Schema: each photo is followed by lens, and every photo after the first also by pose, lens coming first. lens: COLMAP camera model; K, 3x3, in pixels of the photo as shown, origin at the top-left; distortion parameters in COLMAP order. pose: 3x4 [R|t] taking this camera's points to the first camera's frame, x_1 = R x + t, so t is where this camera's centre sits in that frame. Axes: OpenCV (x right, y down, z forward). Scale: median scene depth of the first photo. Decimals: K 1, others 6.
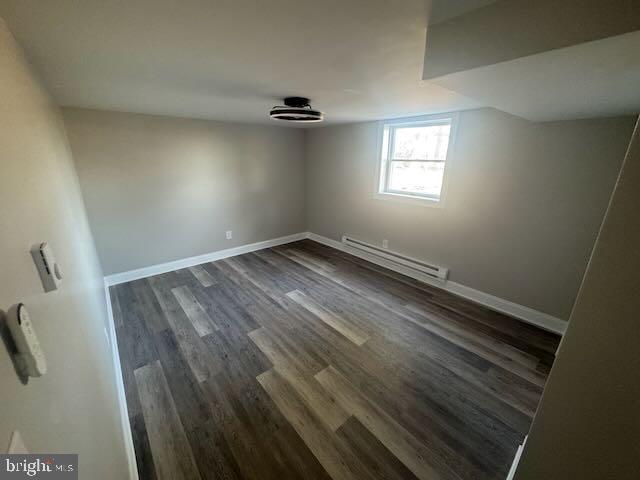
lens RADIAL K [[259.9, 0, 320.0], [0, 259.9, 240.0], [0, 0, 1]] dist [0.000613, 0.000442]
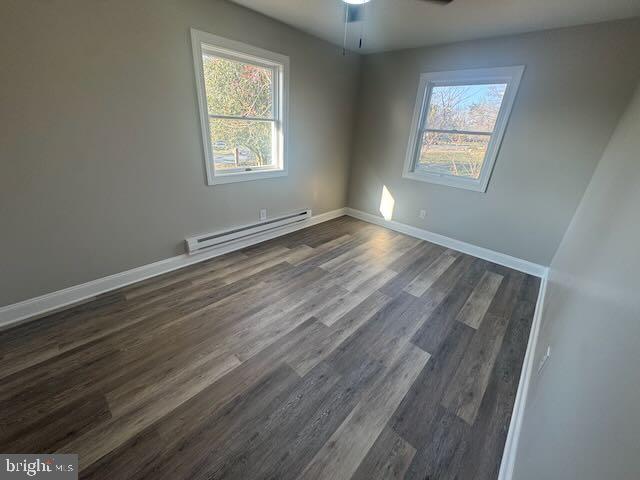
lens RADIAL K [[259.9, 0, 320.0], [0, 259.9, 240.0], [0, 0, 1]] dist [0.000613, 0.000442]
pose [[-0.128327, -0.412431, 0.901905, -0.763374], [0.247914, 0.867210, 0.431840, -0.304548], [-0.960245, 0.279012, -0.009039, 0.980858]]
